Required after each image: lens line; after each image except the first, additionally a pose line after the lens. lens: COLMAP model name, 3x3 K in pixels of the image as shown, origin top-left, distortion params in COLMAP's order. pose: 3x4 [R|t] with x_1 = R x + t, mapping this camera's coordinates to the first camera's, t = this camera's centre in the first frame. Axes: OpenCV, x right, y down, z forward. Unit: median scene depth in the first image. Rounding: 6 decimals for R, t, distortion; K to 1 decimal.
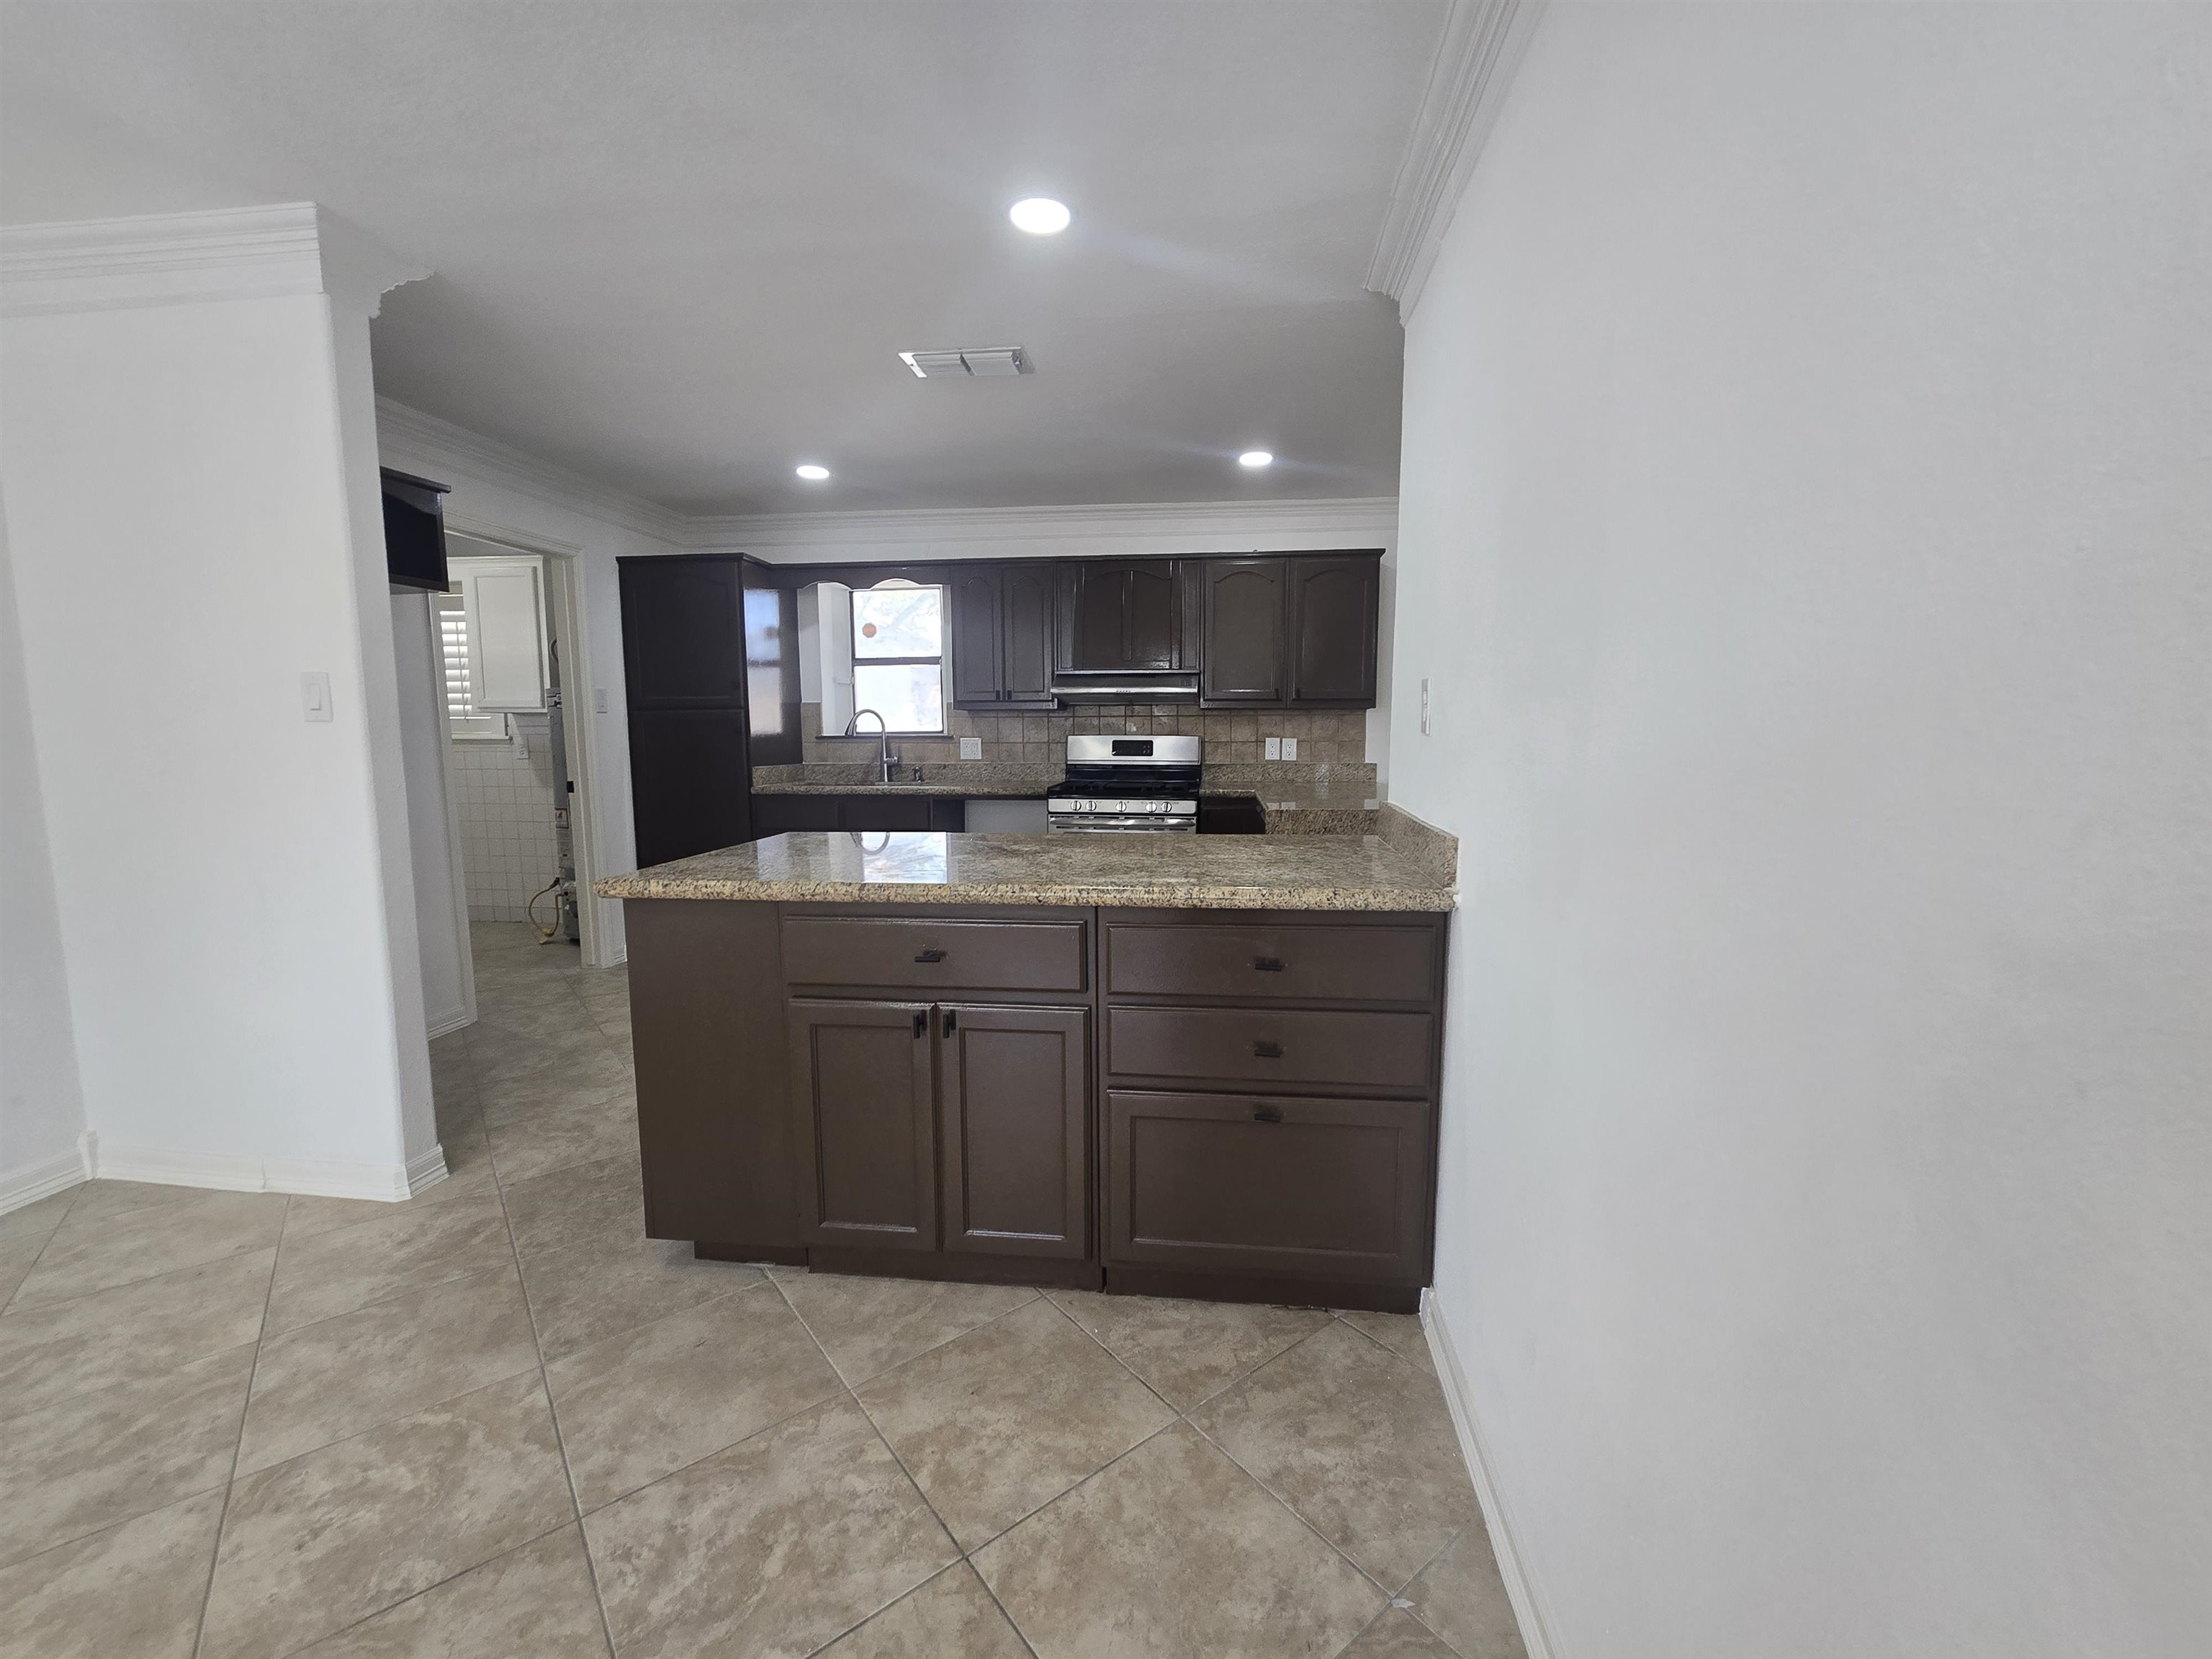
lens RADIAL K [[903.2, 0, 1112.2], [0, 903.2, 829.1], [0, 0, 1]] dist [-0.007084, 0.000381]
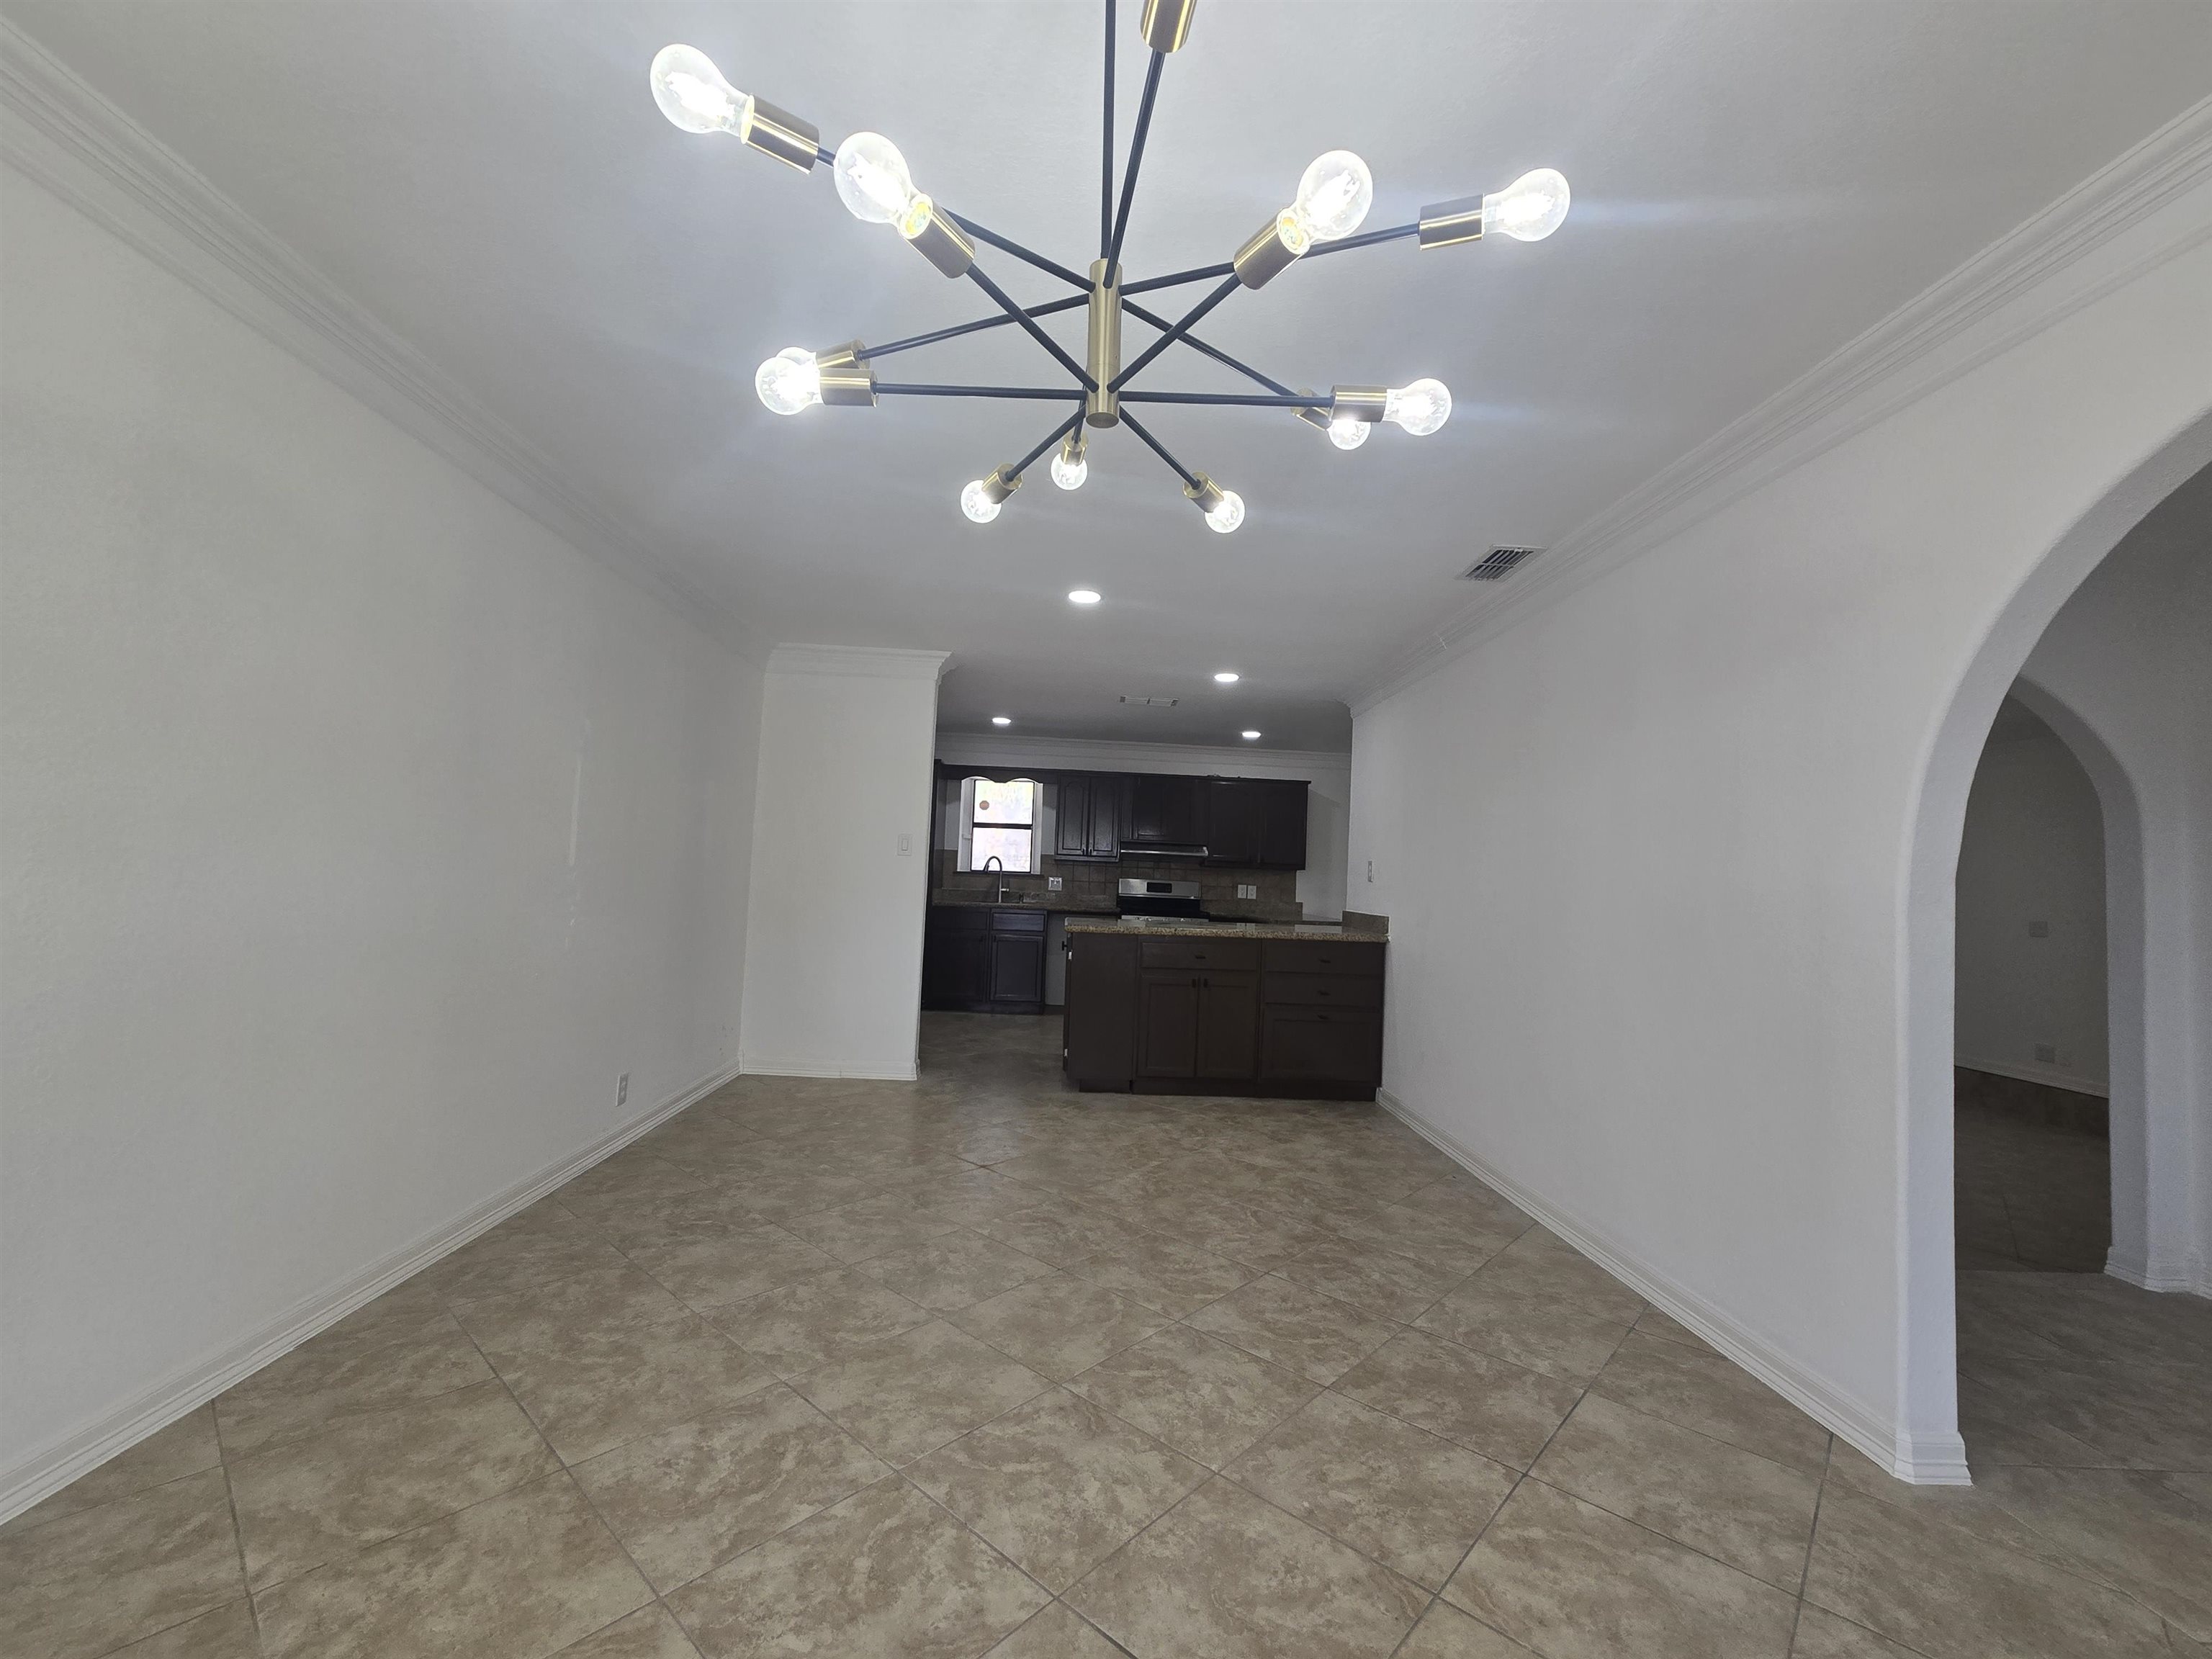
lens RADIAL K [[903.2, 0, 1104.2], [0, 903.2, 825.2], [0, 0, 1]] dist [-0.007084, 0.000381]
pose [[0.986677, 0.051797, 0.154224, -0.366158], [-0.024786, 0.984756, -0.172164, 0.090618], [-0.160790, 0.166048, 0.972921, -0.645417]]
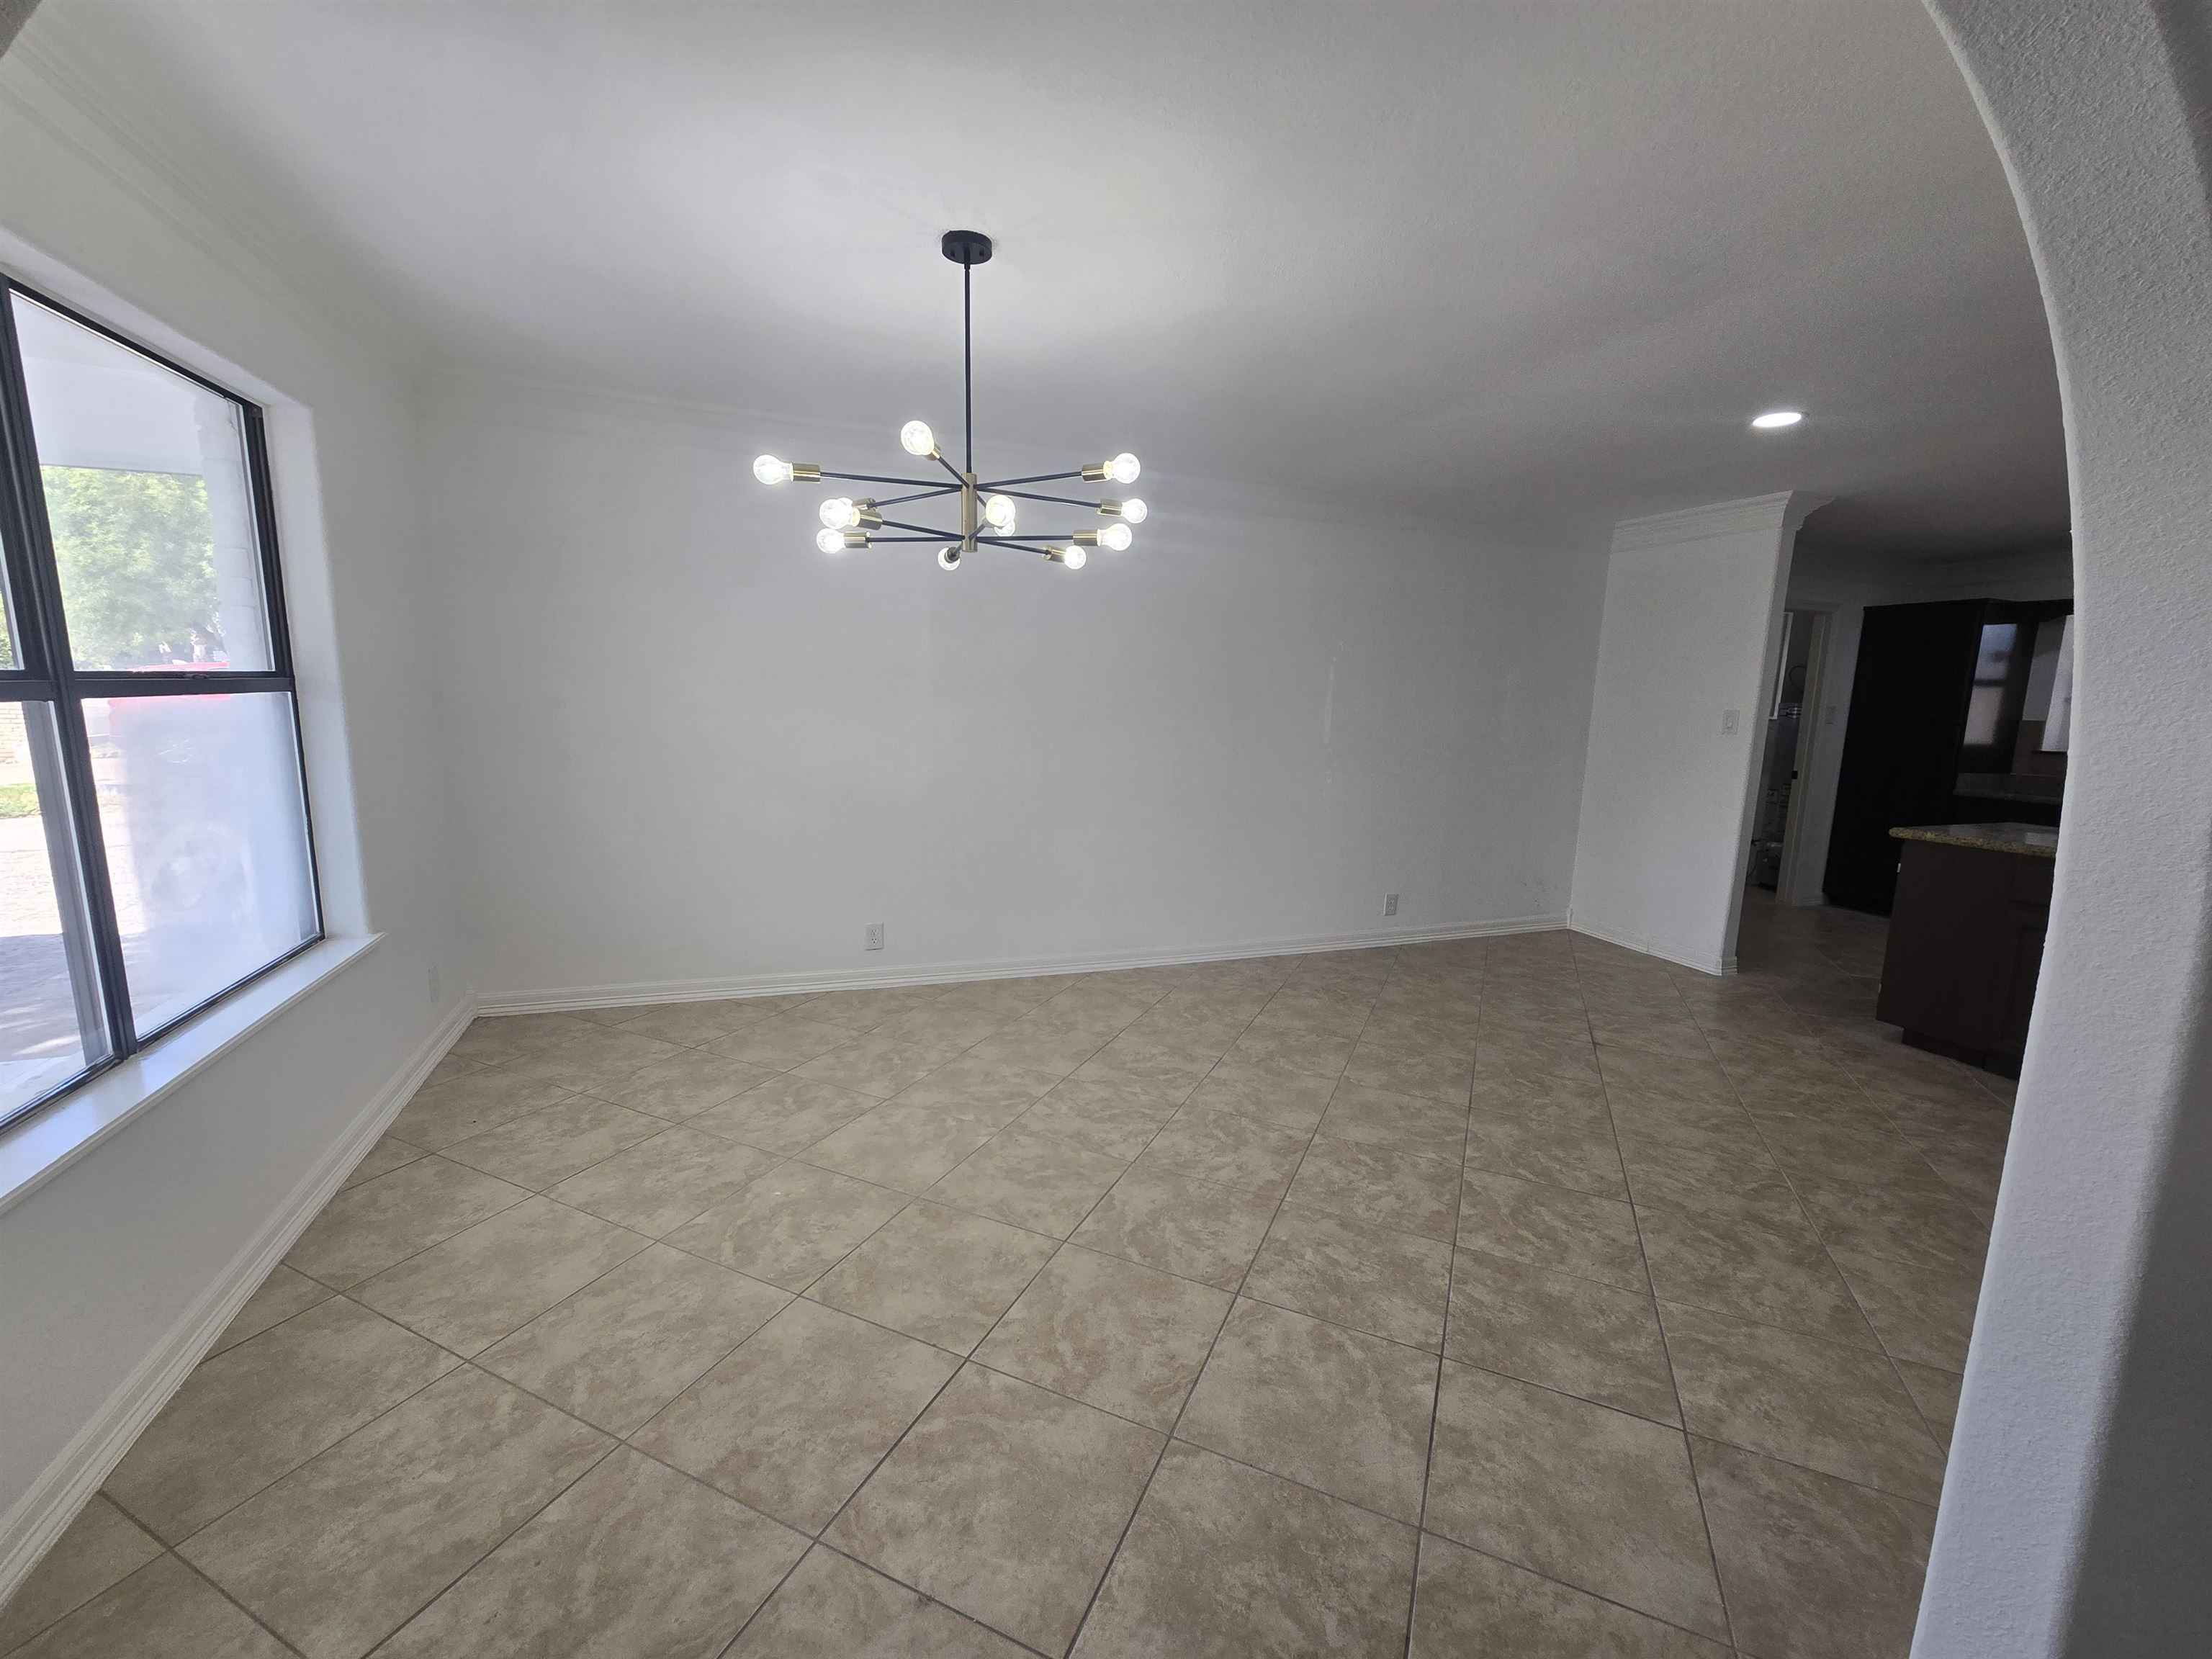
lens RADIAL K [[903.2, 0, 1115.3], [0, 903.2, 822.6], [0, 0, 1]] dist [-0.007084, 0.000381]
pose [[0.462050, 0.143365, -0.875189, 0.149889], [-0.132200, 0.986956, 0.091879, 0.037520], [0.876945, 0.073247, 0.474976, -0.591073]]
